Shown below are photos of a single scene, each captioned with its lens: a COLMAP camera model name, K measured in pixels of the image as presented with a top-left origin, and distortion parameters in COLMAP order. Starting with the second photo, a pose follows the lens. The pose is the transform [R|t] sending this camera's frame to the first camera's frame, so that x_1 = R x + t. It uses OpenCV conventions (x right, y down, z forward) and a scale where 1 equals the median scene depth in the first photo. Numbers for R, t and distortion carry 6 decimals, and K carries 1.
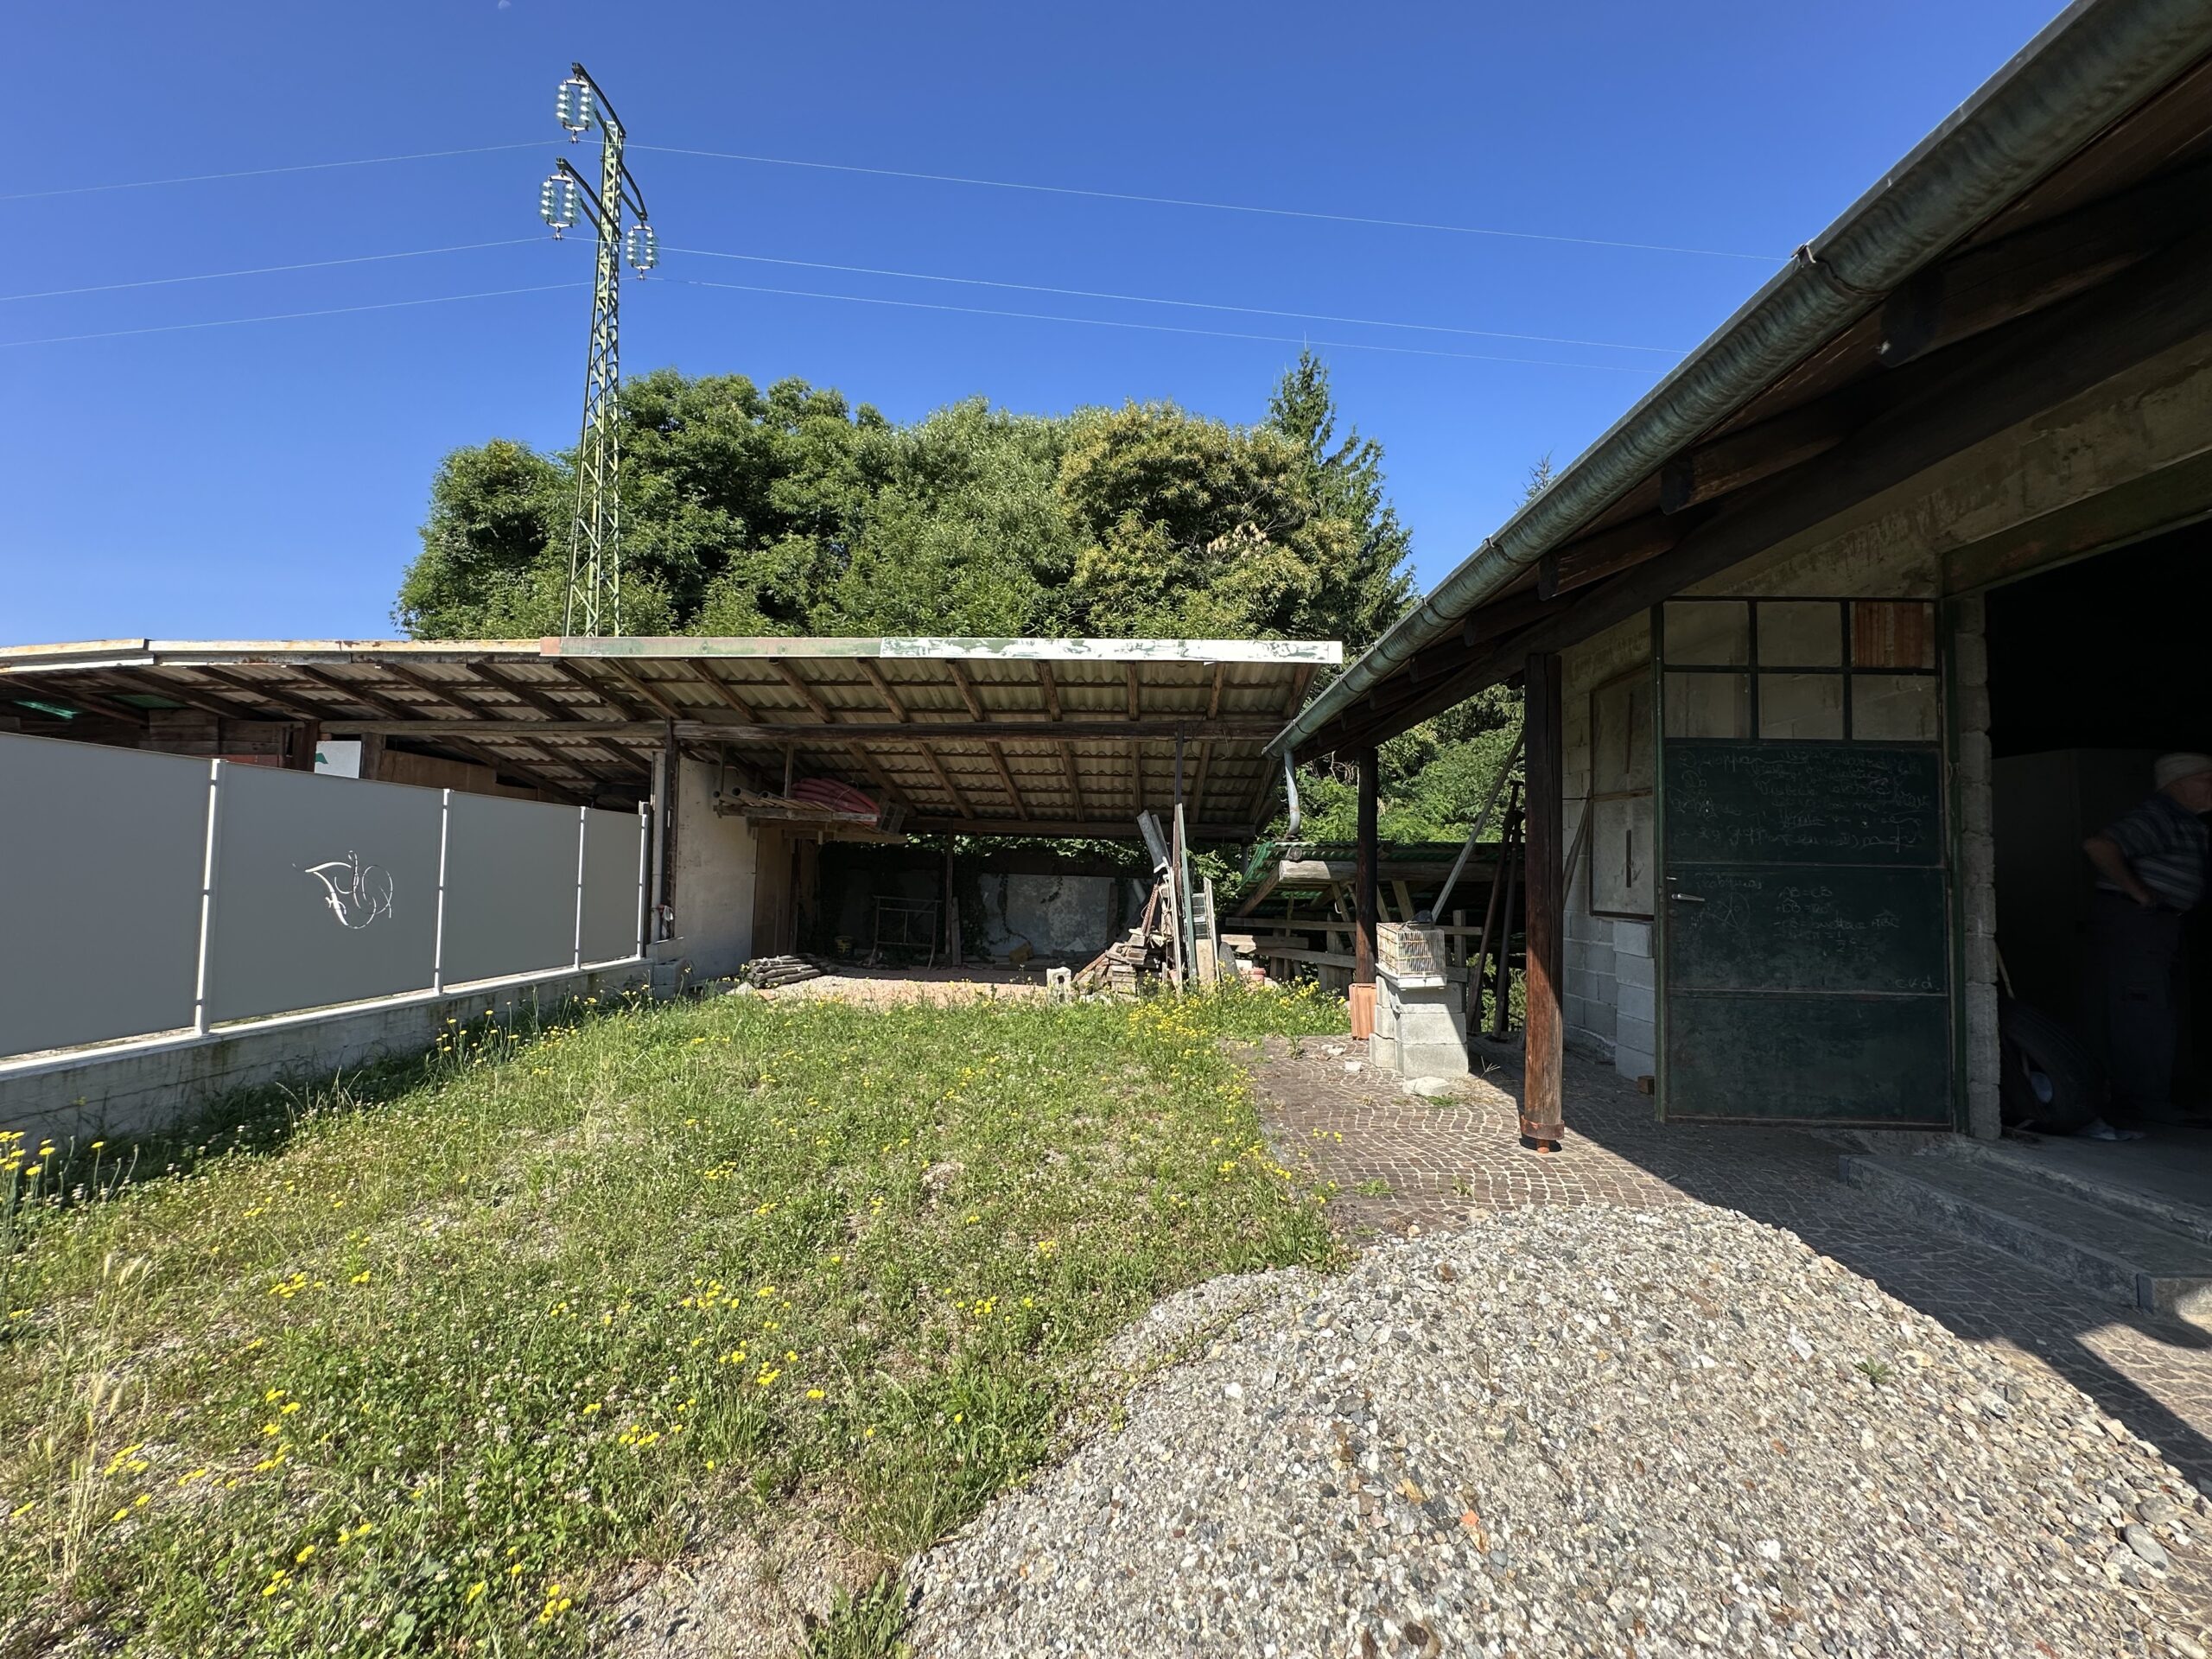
lens RADIAL K [[882.9, 0, 1107.3], [0, 882.9, 831.4], [0, 0, 1]] dist [-0.004181, 0.000988]
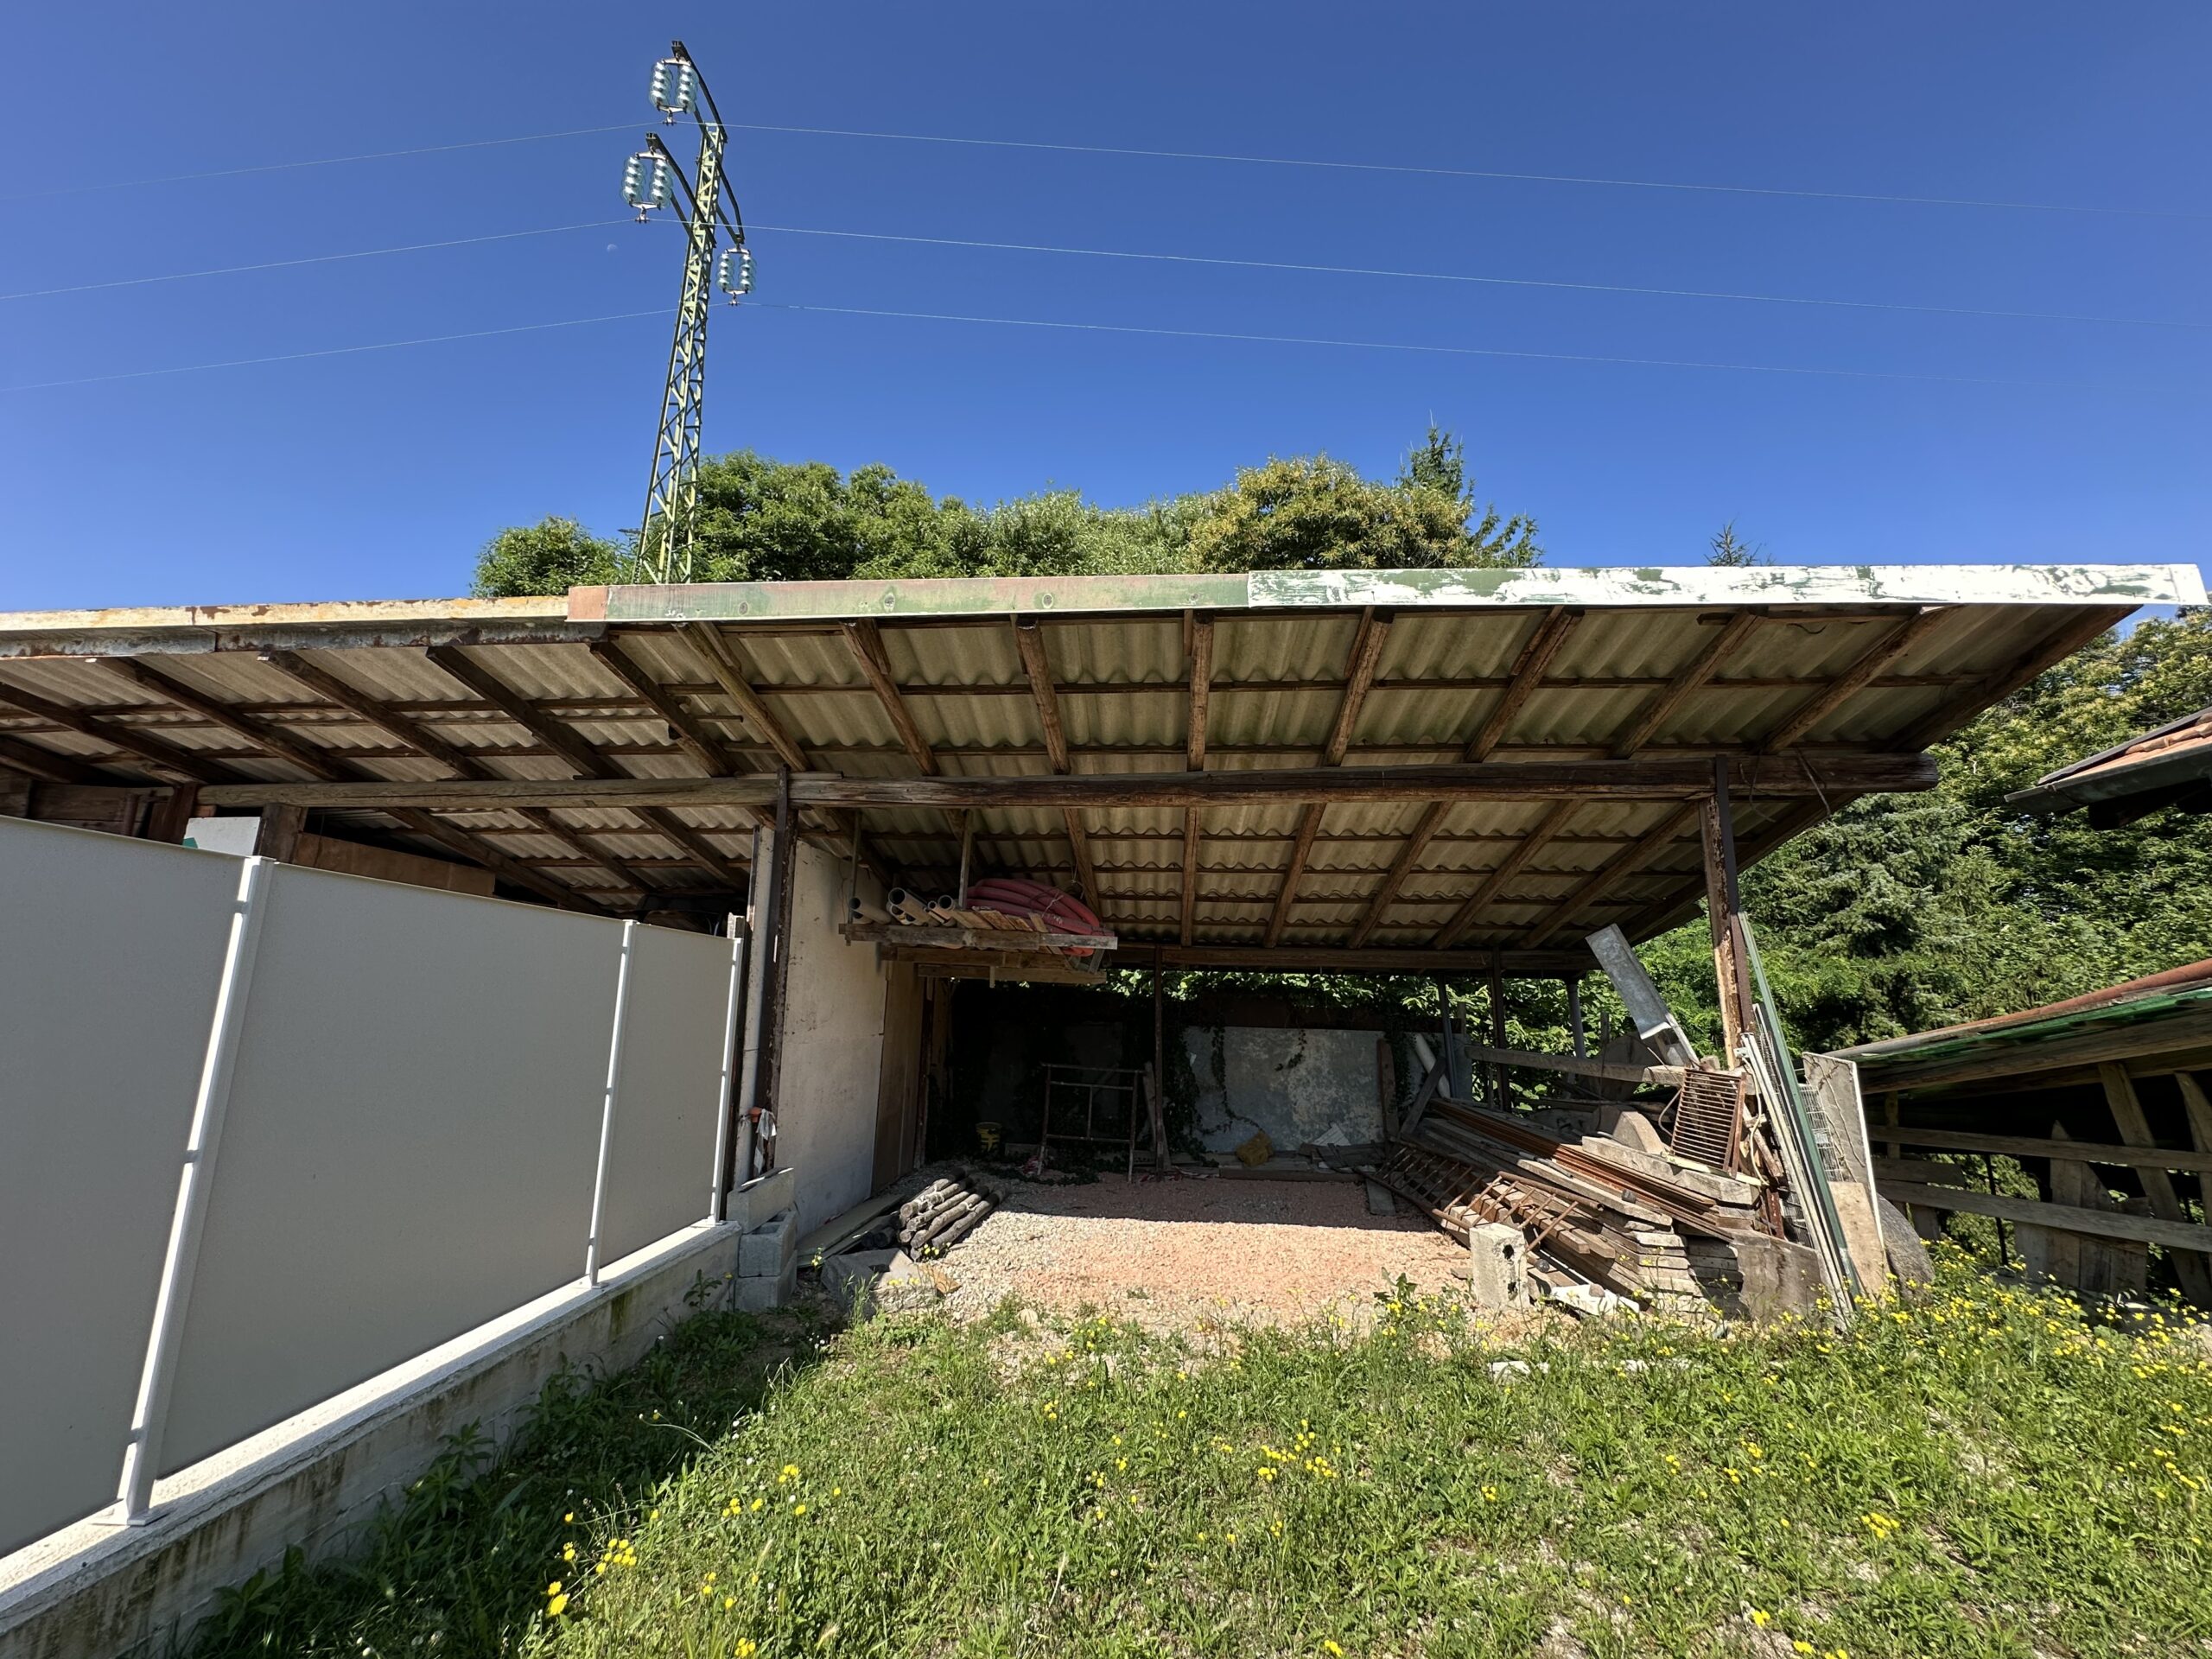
lens RADIAL K [[882.9, 0, 1107.5], [0, 882.9, 831.5], [0, 0, 1]] dist [-0.004181, 0.000988]
pose [[0.999485, -0.011415, -0.029986, -0.307347], [0.006924, 0.989290, -0.145796, -0.003774], [0.031329, 0.145513, 0.988860, 0.507610]]
